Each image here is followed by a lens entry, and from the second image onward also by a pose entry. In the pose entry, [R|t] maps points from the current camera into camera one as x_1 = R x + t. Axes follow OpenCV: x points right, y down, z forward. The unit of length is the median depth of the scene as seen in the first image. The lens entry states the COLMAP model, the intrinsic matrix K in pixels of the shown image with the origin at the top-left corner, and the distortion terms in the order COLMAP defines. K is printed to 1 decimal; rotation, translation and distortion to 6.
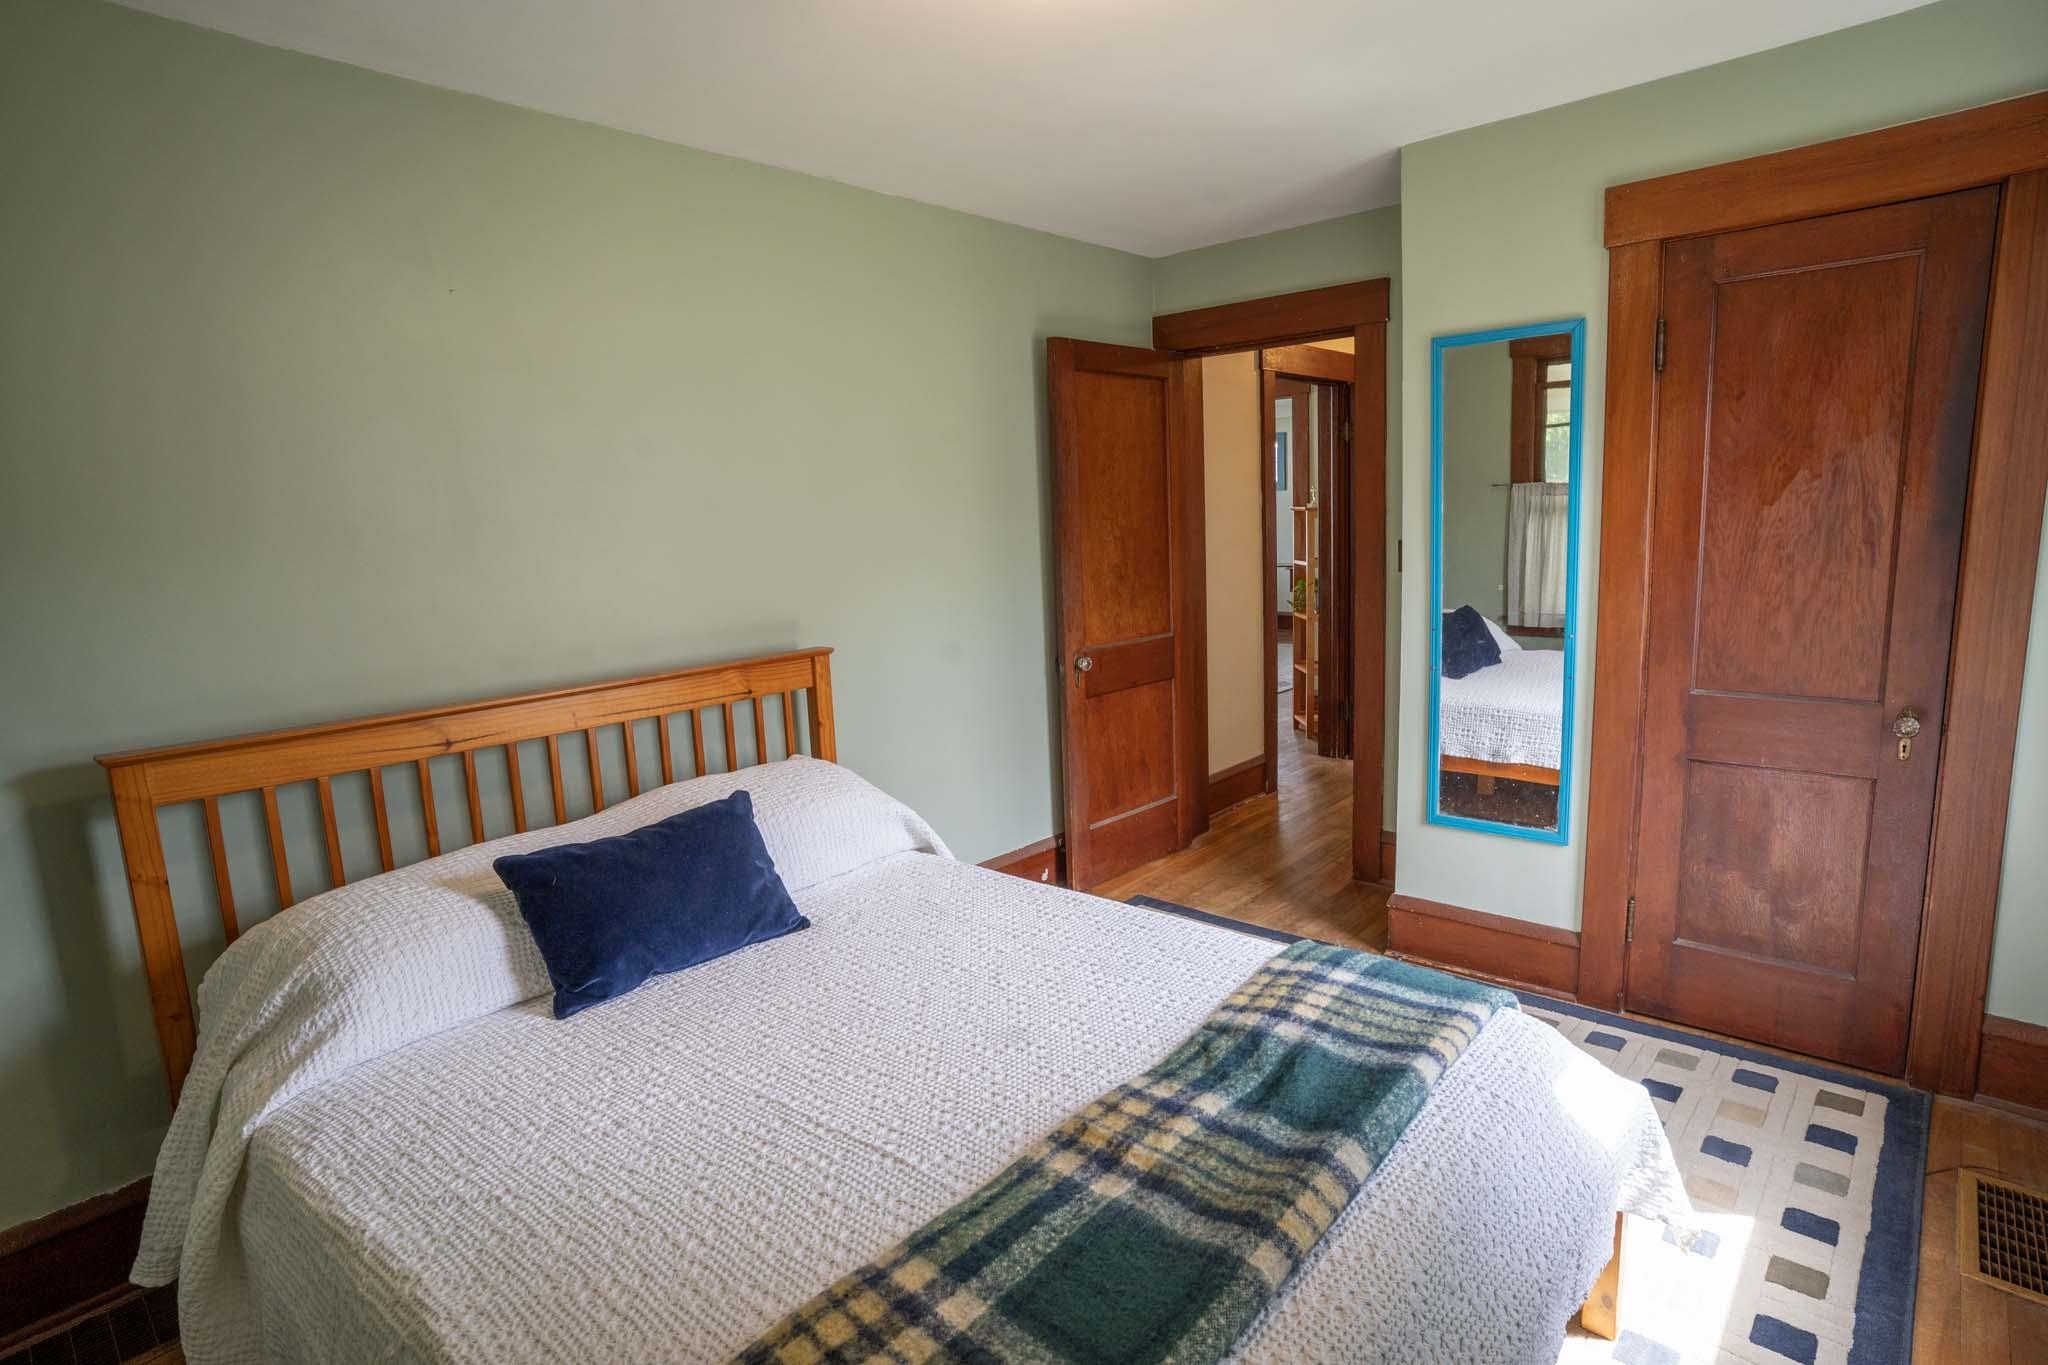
lens RADIAL K [[1057.6, 0, 1018.6], [0, 1057.6, 686.1], [0, 0, 1]] dist [-0.073771, 0.040395]
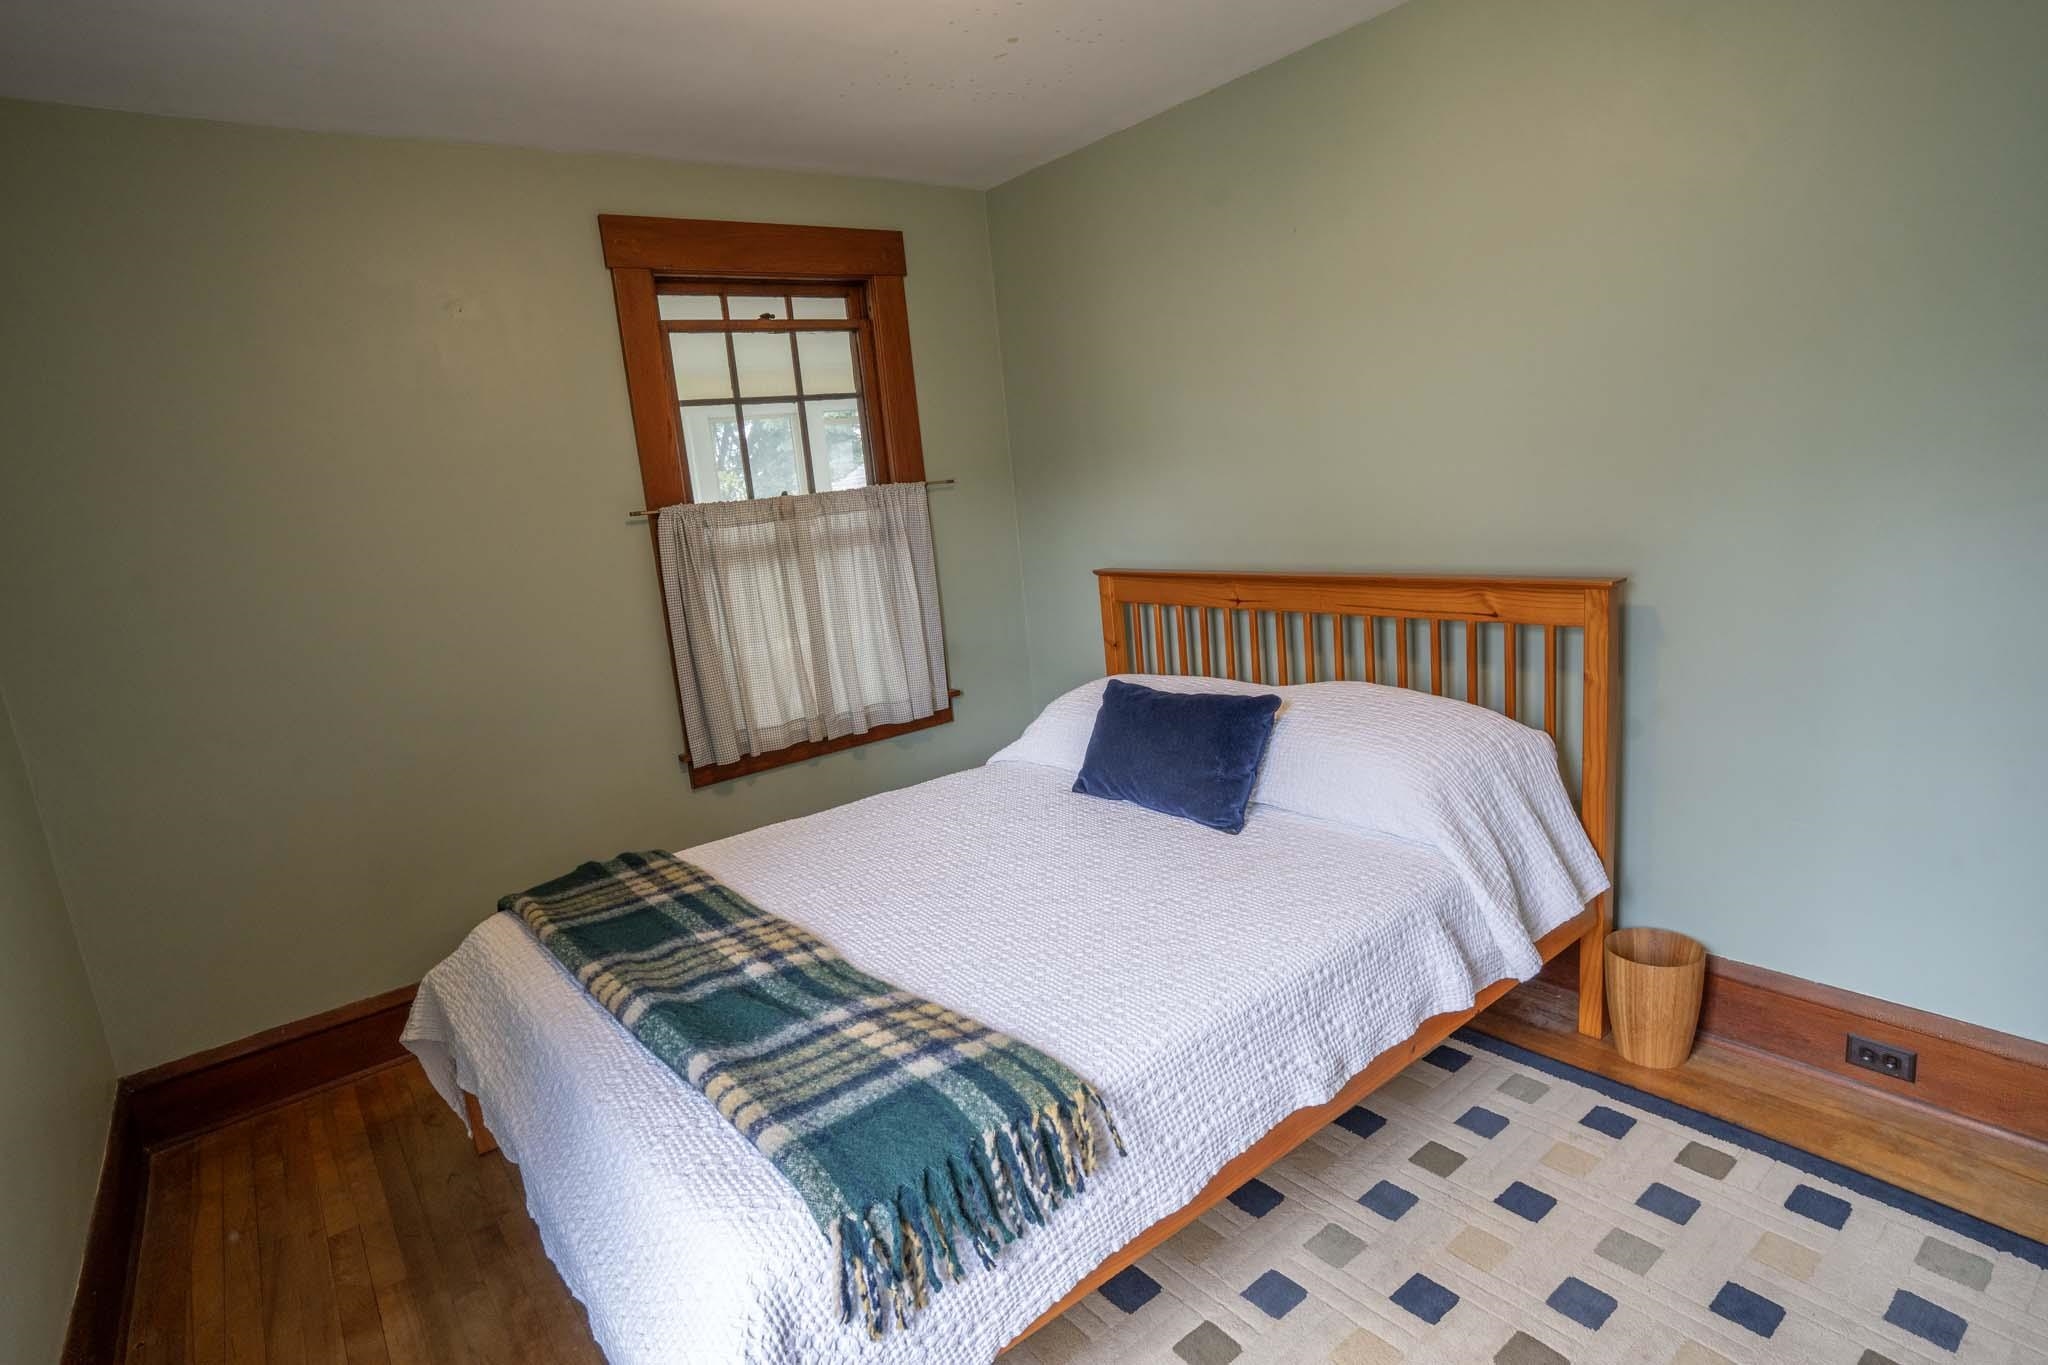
lens RADIAL K [[1057.6, 0, 1018.6], [0, 1057.6, 686.1], [0, 0, 1]] dist [-0.073771, 0.040395]
pose [[-0.158732, 0.258880, -0.952778, 1.271078], [-0.053647, 0.961325, 0.270140, -0.293536], [0.985863, 0.093993, -0.138705, 1.474857]]
